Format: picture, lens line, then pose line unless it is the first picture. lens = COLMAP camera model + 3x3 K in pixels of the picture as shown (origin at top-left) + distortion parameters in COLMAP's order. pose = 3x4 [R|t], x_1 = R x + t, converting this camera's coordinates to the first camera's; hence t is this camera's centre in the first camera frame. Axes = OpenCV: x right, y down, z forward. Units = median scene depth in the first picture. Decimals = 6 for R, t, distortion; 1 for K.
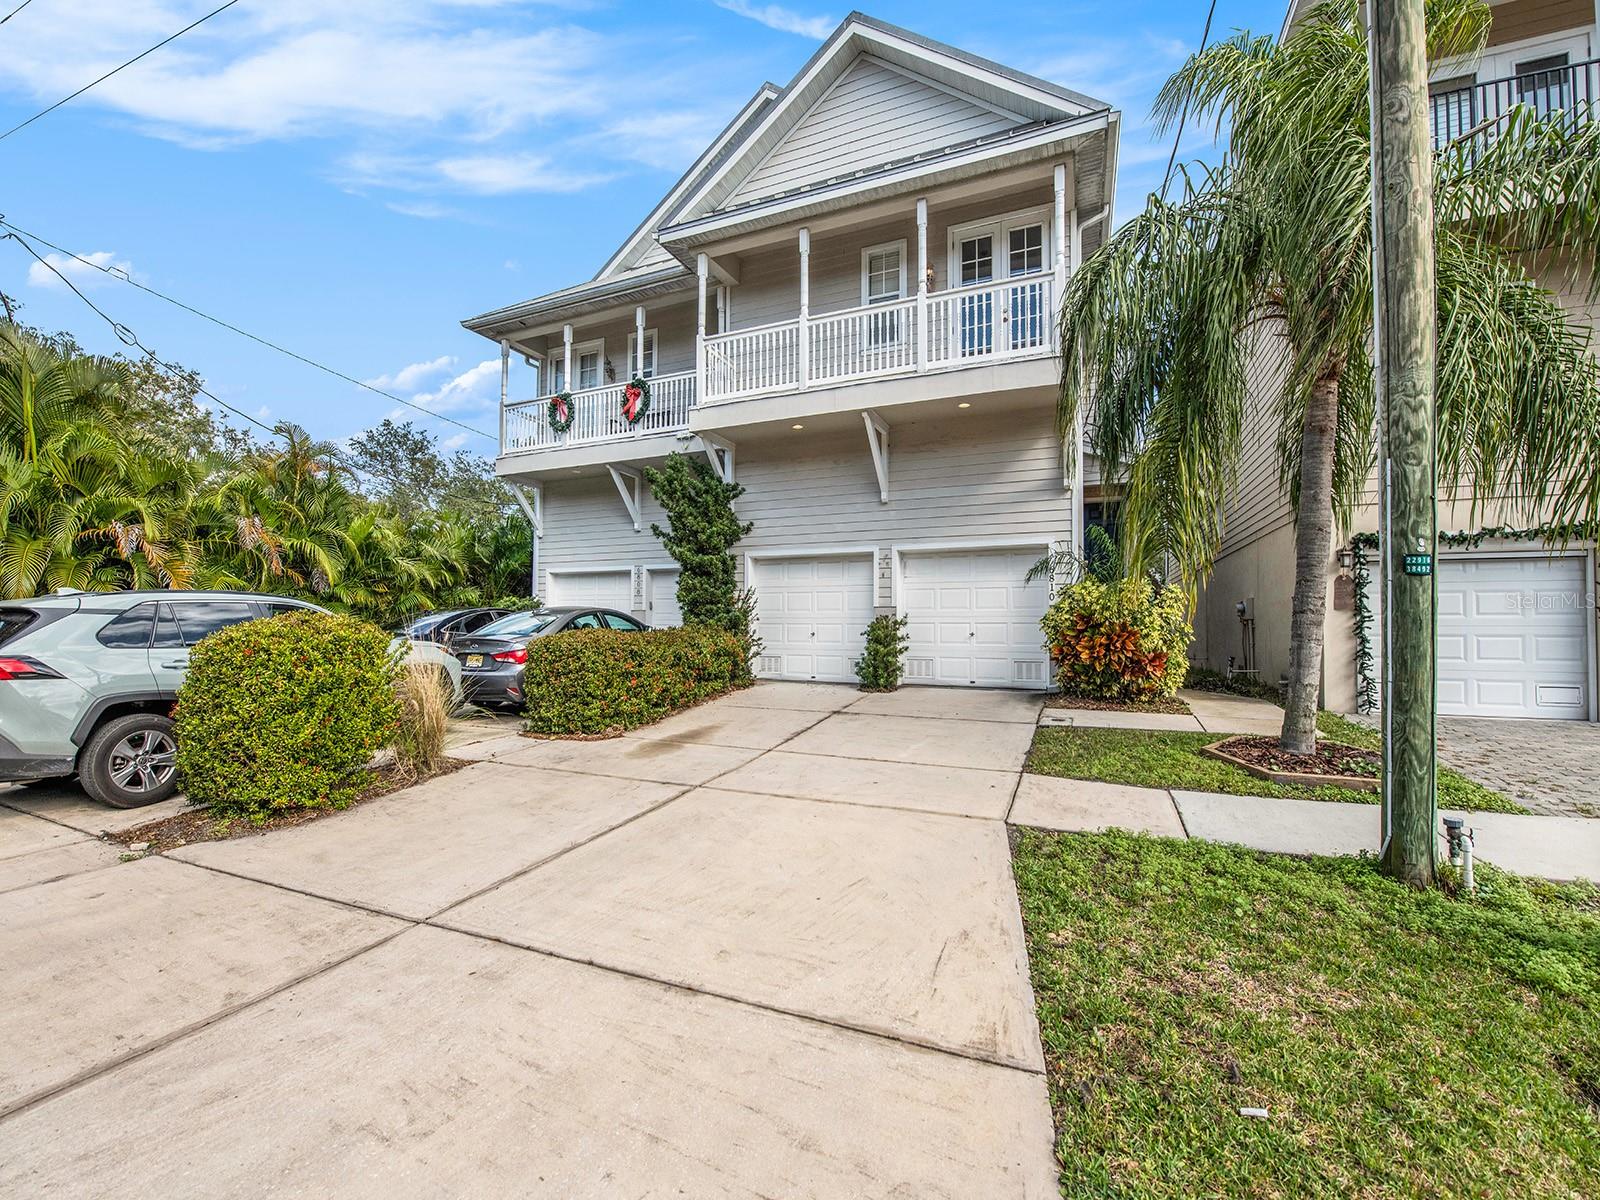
lens RADIAL K [[646.8, 0, 799.2], [0, 646.8, 601.9], [0, 0, 1]] dist [-0.009934, -0.002638]
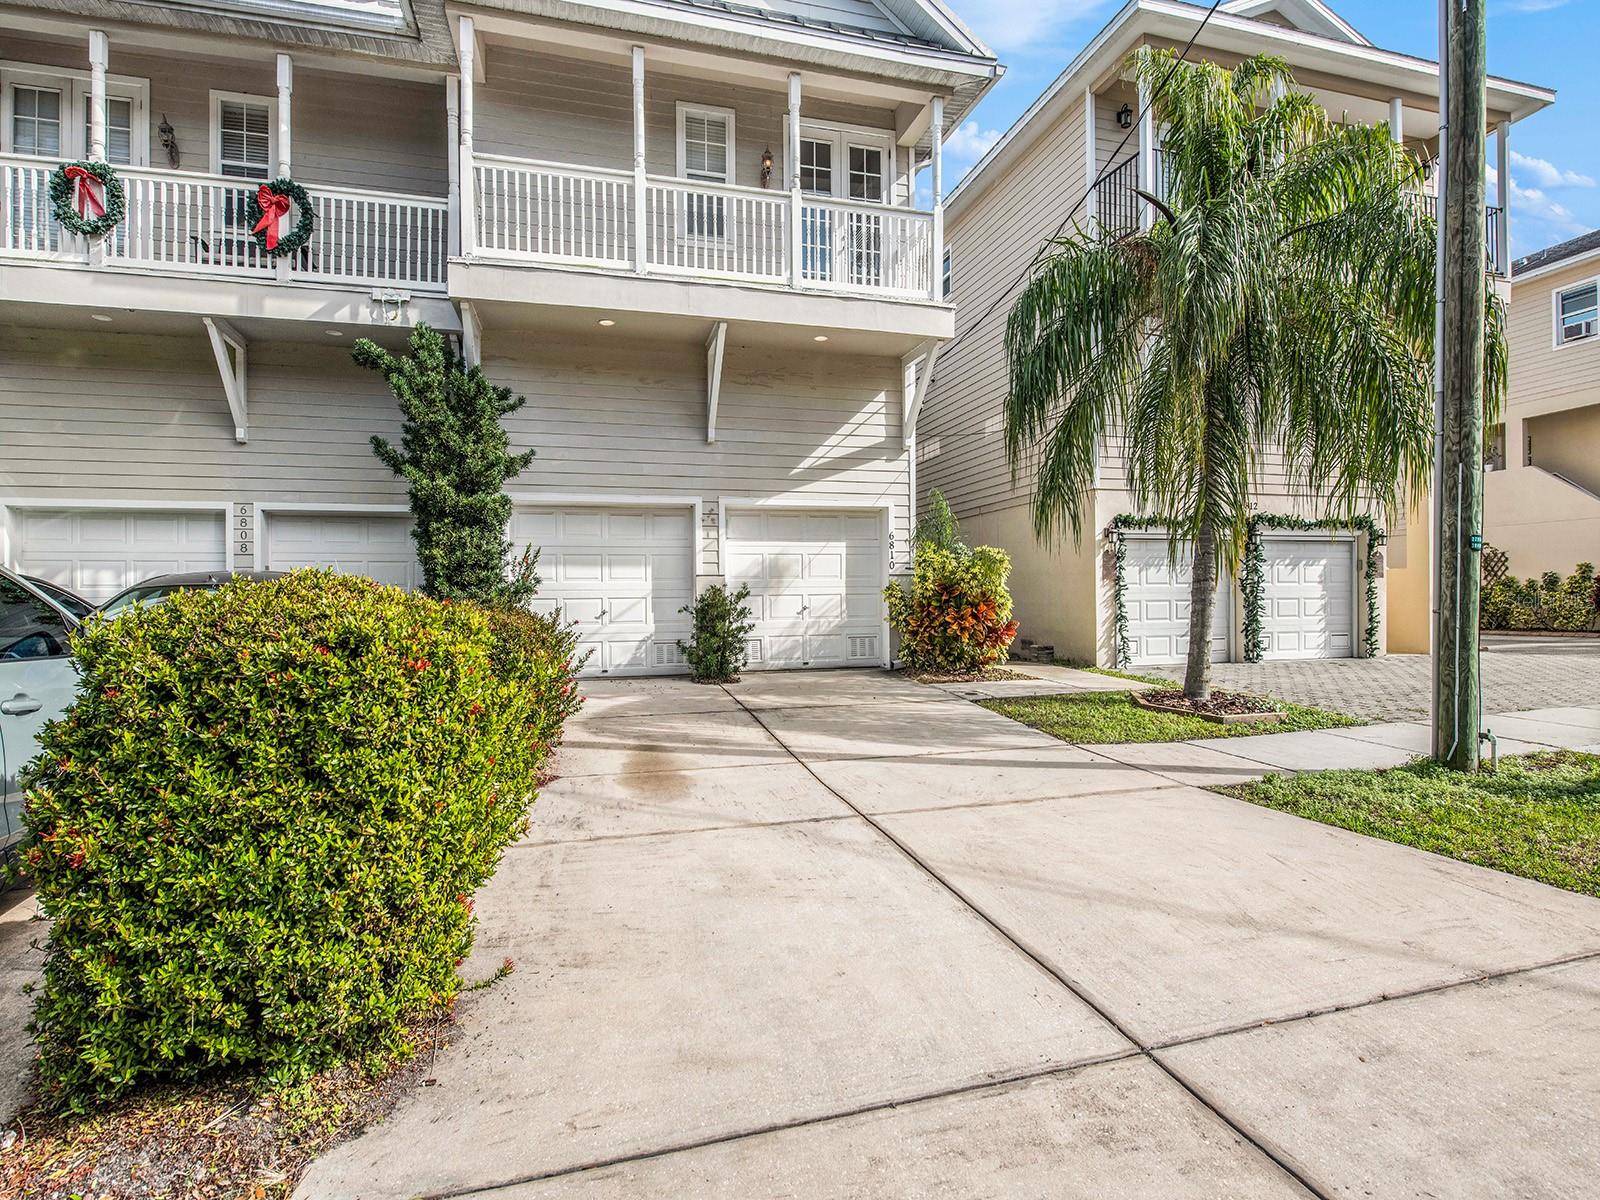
lens RADIAL K [[796.3, 0, 793.7], [0, 796.3, 599.5], [0, 0, 1]] dist [-0.011362, 0.001340]
pose [[0.788124, -0.012028, 0.615399, -0.408042], [-0.007471, 0.999548, 0.029104, 0.008323], [-0.615471, -0.027535, 0.787678, 0.183407]]
